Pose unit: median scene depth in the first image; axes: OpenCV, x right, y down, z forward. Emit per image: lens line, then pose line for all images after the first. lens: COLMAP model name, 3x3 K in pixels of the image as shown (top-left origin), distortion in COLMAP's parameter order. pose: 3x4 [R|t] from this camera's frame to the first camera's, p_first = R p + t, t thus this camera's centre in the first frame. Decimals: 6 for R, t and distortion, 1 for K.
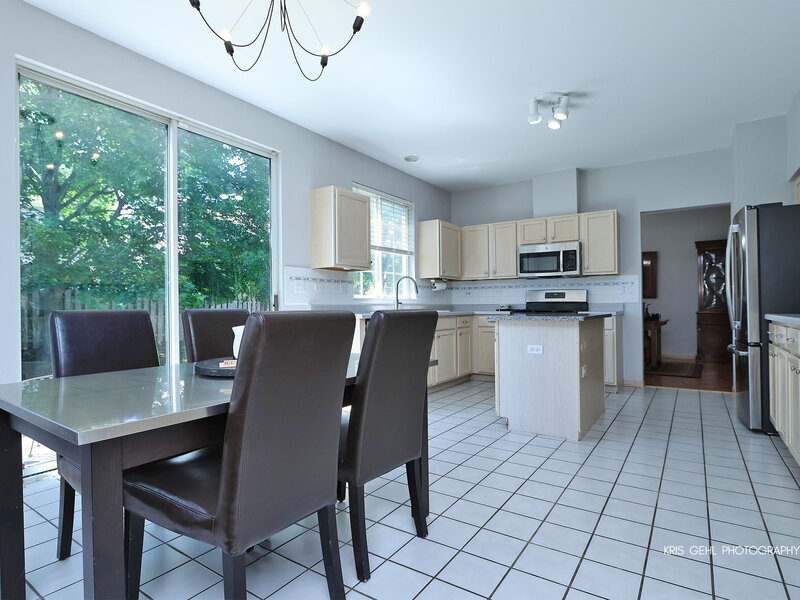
lens RADIAL K [[418.6, 0, 395.7], [0, 418.6, 300.7], [0, 0, 1]] dist [-0.000042, 0.000261]
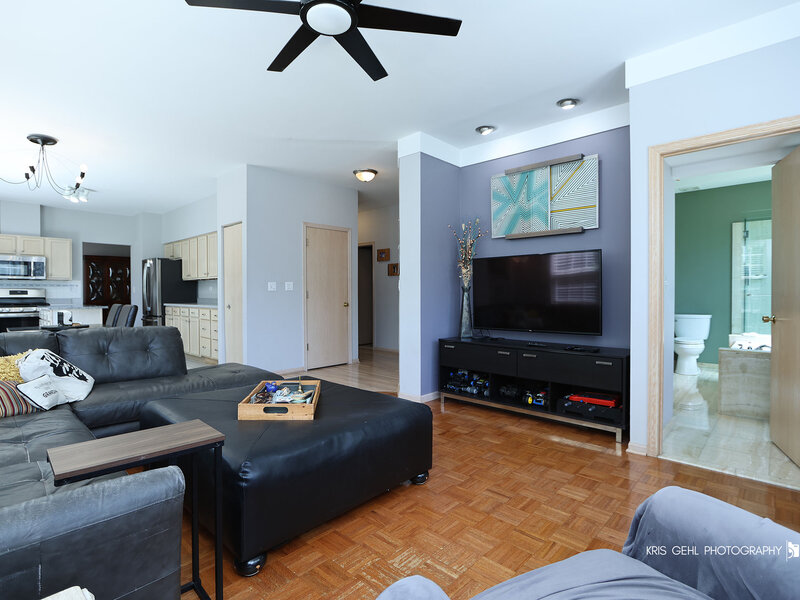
lens RADIAL K [[418.6, 0, 395.7], [0, 418.6, 300.7], [0, 0, 1]] dist [-0.000042, 0.000261]
pose [[0.160574, -0.005626, 0.987008, -0.813122], [-0.012031, 0.999898, 0.007657, -0.012052], [-0.986950, -0.013104, 0.160490, -0.457025]]
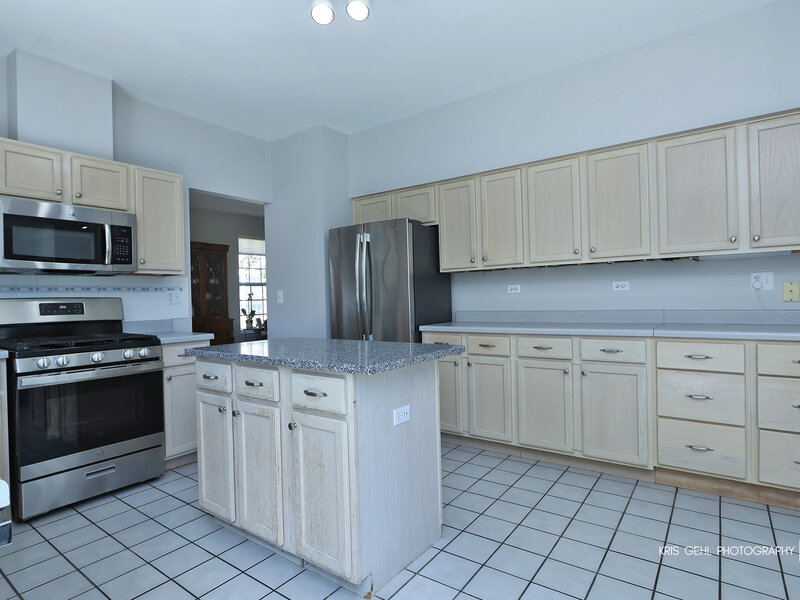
lens RADIAL K [[449.9, 0, 400.0], [0, 449.9, 300.0], [0, 0, 1]] dist [-0.000090, -0.000004]
pose [[0.027740, -0.000418, 0.999615, -0.156608], [0.009688, 0.999953, 0.000150, -0.020558], [-0.999568, 0.009681, 0.027743, 0.613458]]
